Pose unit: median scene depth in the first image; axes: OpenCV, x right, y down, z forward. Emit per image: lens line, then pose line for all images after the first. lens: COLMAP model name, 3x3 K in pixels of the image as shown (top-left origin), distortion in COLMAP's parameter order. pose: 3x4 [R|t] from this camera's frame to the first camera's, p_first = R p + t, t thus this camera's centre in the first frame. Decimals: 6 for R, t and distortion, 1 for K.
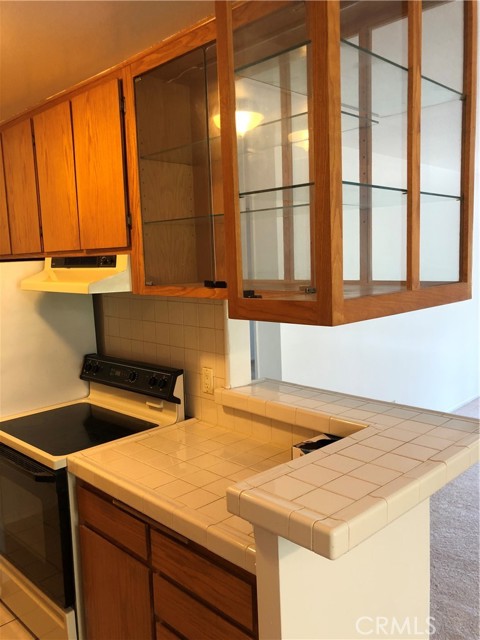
lens RADIAL K [[522.9, 0, 250.2], [0, 522.9, 316.8], [0, 0, 1]] dist [0.025376, -0.030025]
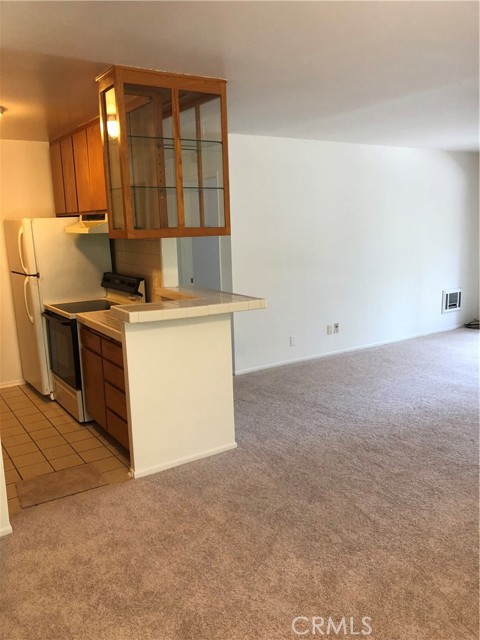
lens RADIAL K [[522.9, 0, 247.9], [0, 522.9, 316.6], [0, 0, 1]] dist [0.025376, -0.030025]
pose [[0.980364, 0.044818, -0.192034, 0.635918], [-0.030097, 0.996428, 0.078904, 0.088457], [0.194884, -0.071576, 0.978211, -0.788507]]
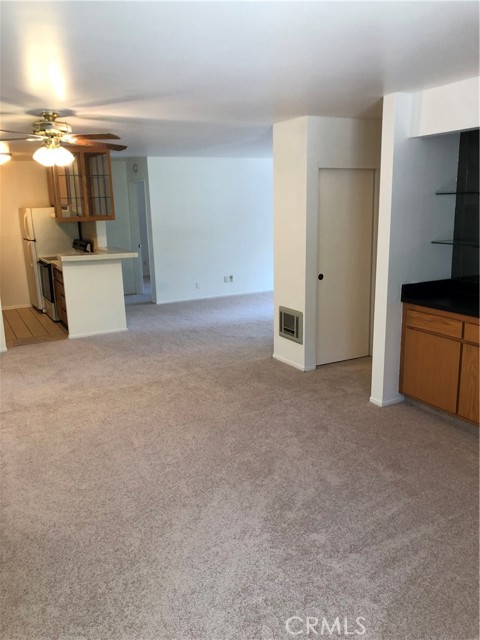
lens RADIAL K [[522.9, 0, 244.0], [0, 522.9, 307.8], [0, 0, 1]] dist [0.025376, -0.030025]
pose [[0.957289, 0.070752, -0.280342, 1.895892], [-0.040854, 0.992969, 0.111098, 0.114741], [0.286231, -0.094900, 0.953449, -2.051999]]
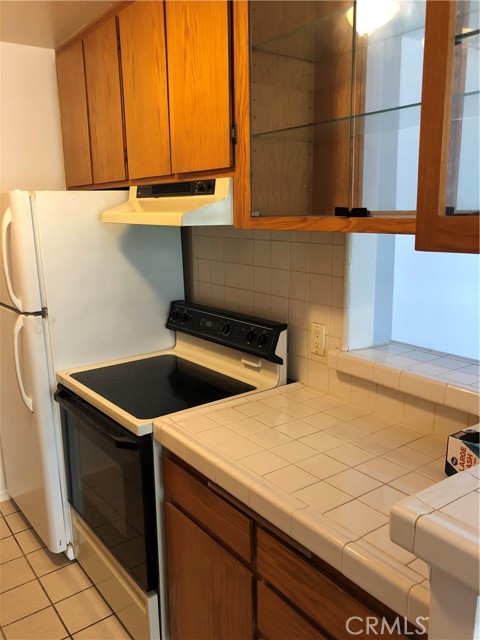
lens RADIAL K [[522.9, 0, 255.0], [0, 522.9, 316.2], [0, 0, 1]] dist [0.025376, -0.030025]
pose [[0.990562, 0.048071, -0.128363, -0.081461], [-0.036795, 0.995369, 0.088810, 0.018610], [0.132038, -0.083249, 0.987743, 0.194404]]
